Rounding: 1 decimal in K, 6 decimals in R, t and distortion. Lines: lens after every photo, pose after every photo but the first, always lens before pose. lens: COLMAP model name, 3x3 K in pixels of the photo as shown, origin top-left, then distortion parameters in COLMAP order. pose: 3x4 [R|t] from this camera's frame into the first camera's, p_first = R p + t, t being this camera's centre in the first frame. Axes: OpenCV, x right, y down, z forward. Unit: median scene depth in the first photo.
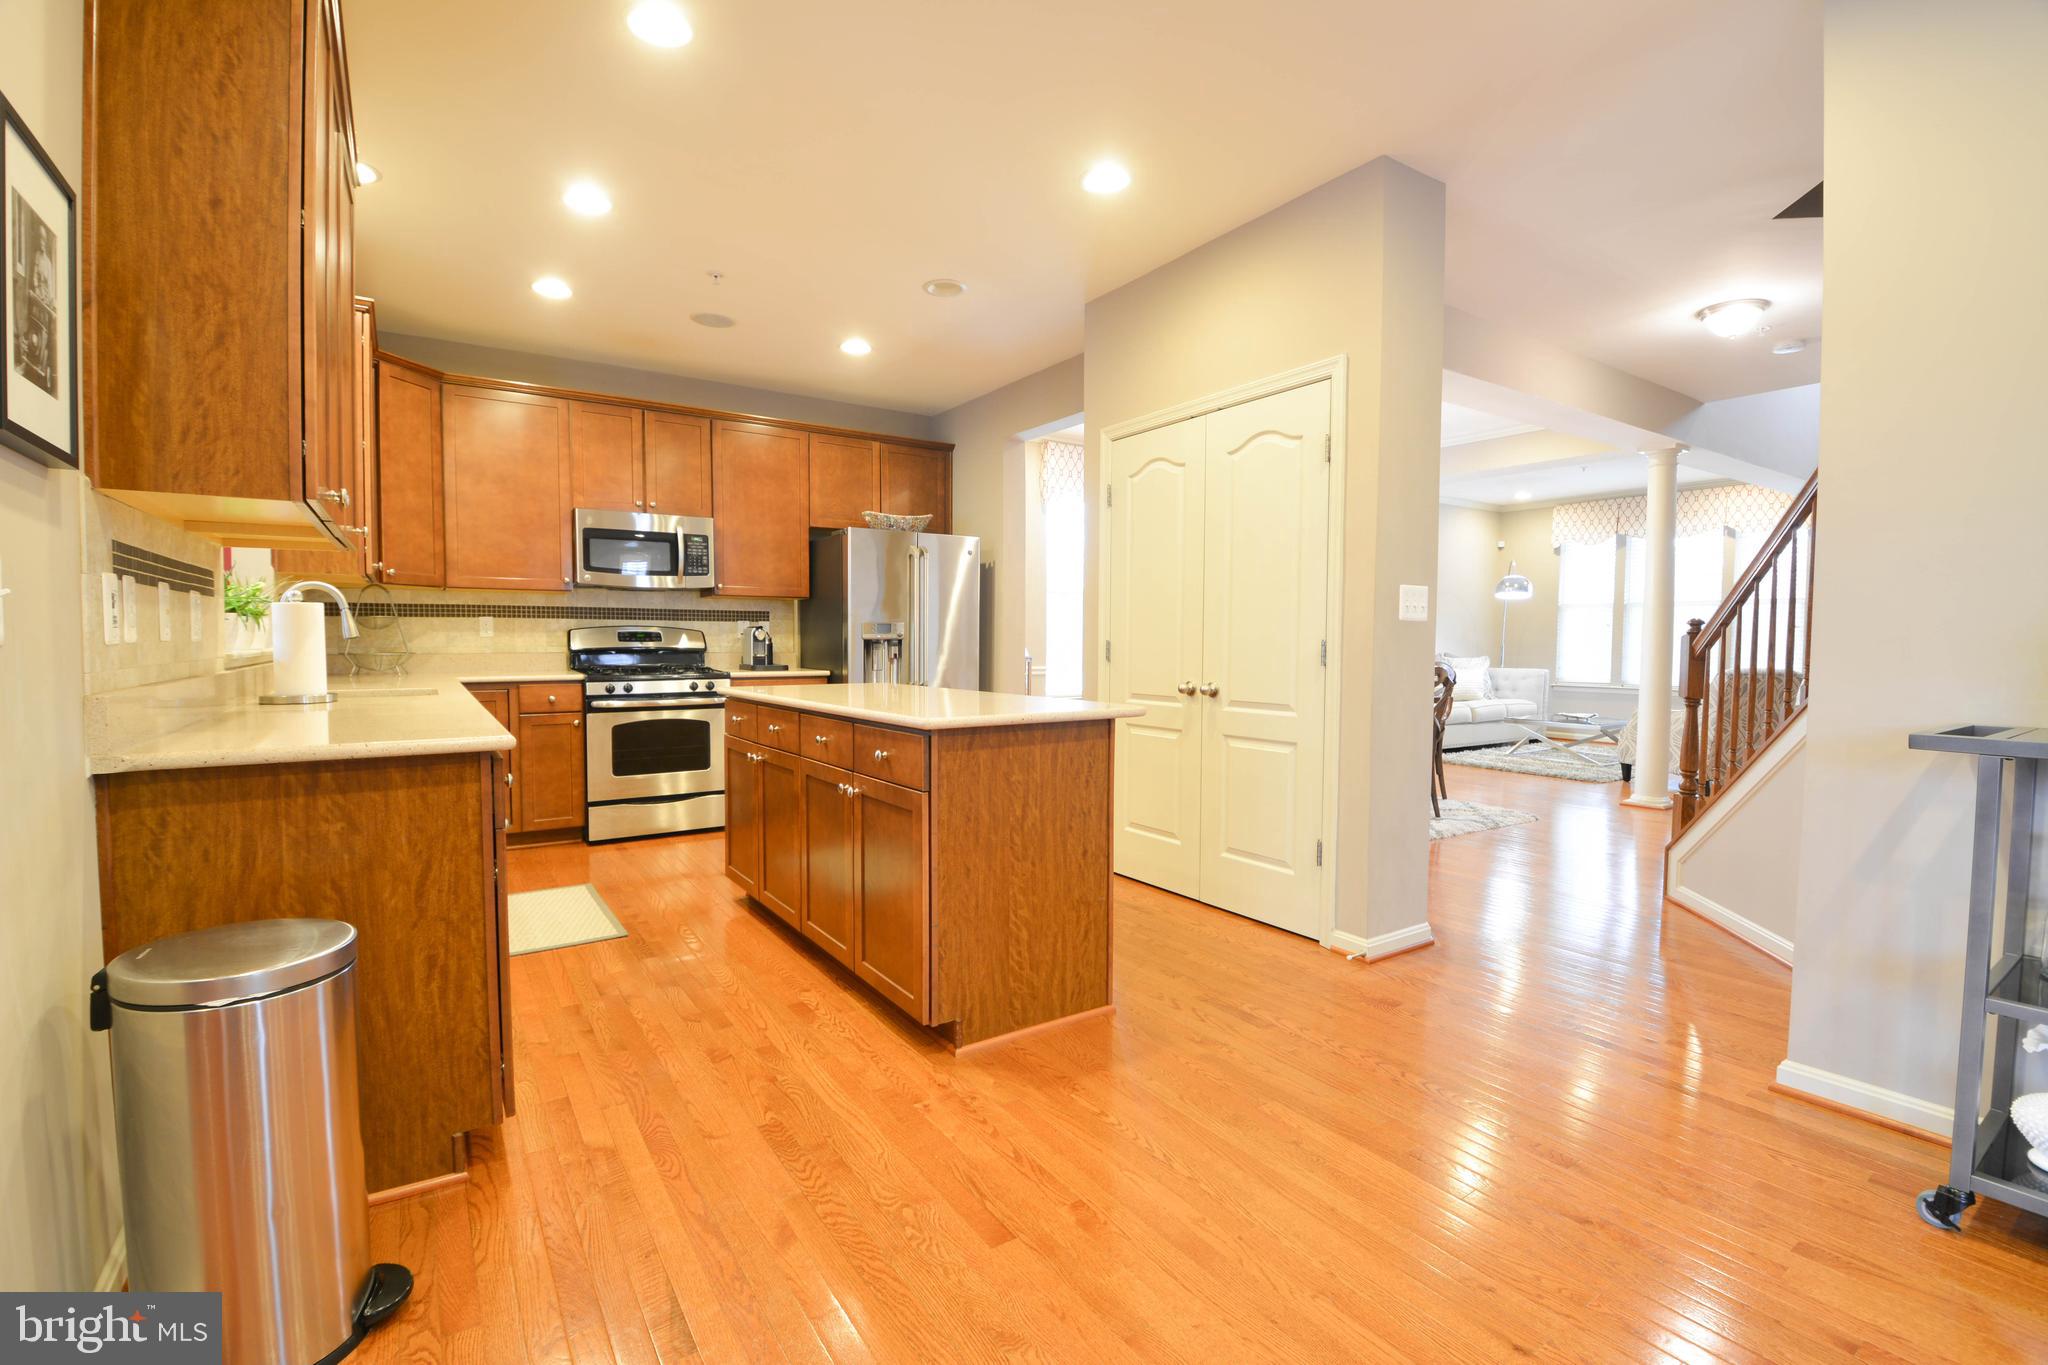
lens RADIAL K [[903.2, 0, 1021.1], [0, 903.2, 684.6], [0, 0, 1]] dist [0.002249, -0.019709]
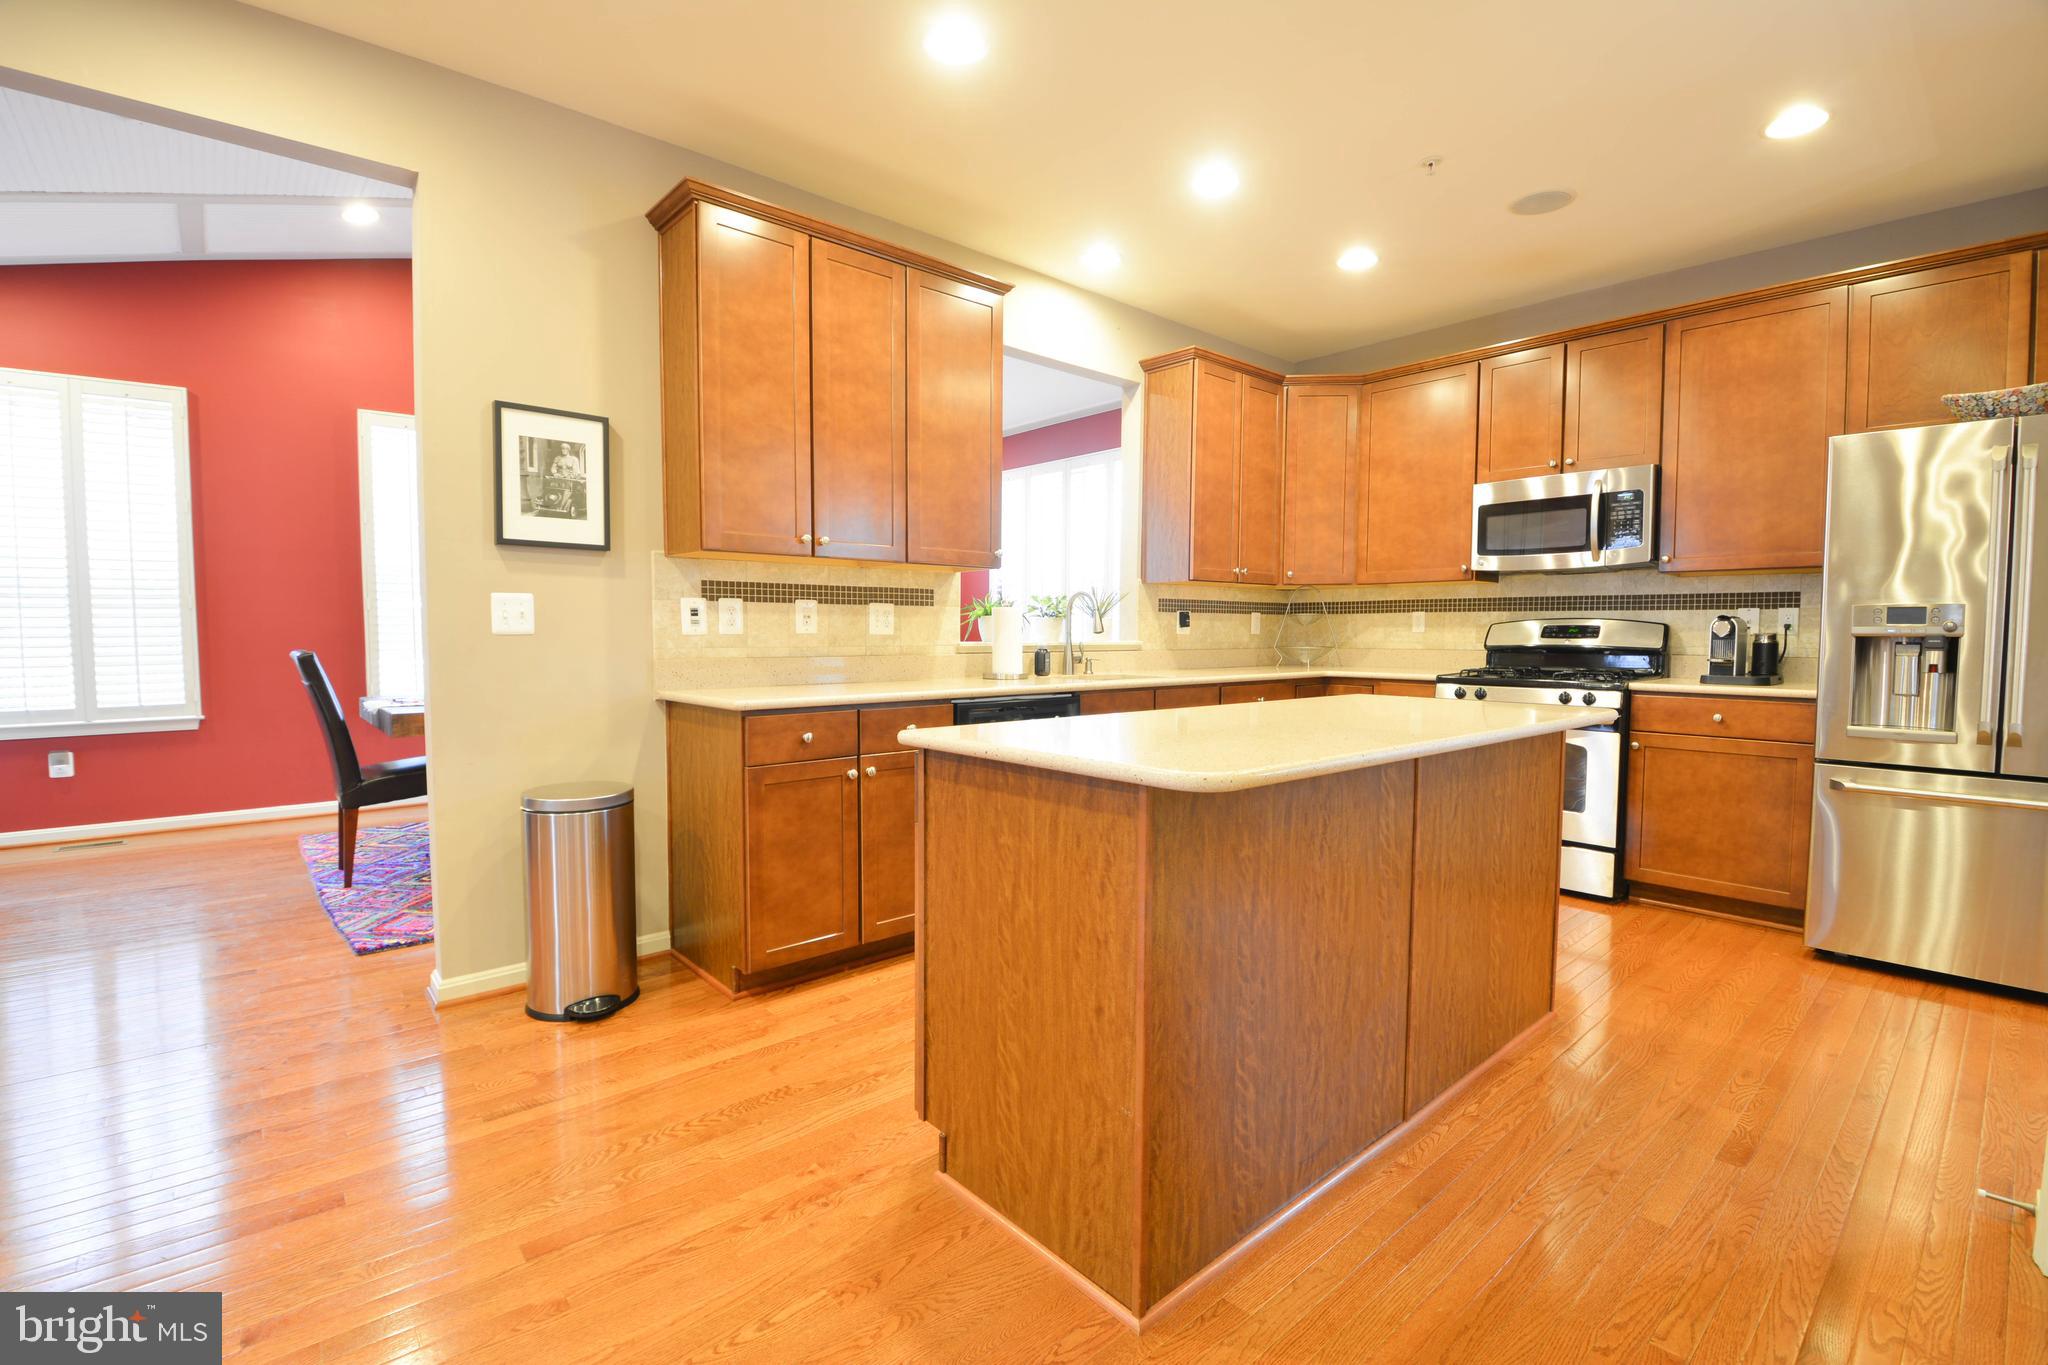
lens RADIAL K [[903.2, 0, 1021.1], [0, 903.2, 684.6], [0, 0, 1]] dist [0.002249, -0.019709]
pose [[0.127401, 0.053956, -0.990383, 0.339990], [-0.051704, 0.997523, 0.047694, -0.022696], [0.990503, 0.045130, 0.129875, 0.483523]]
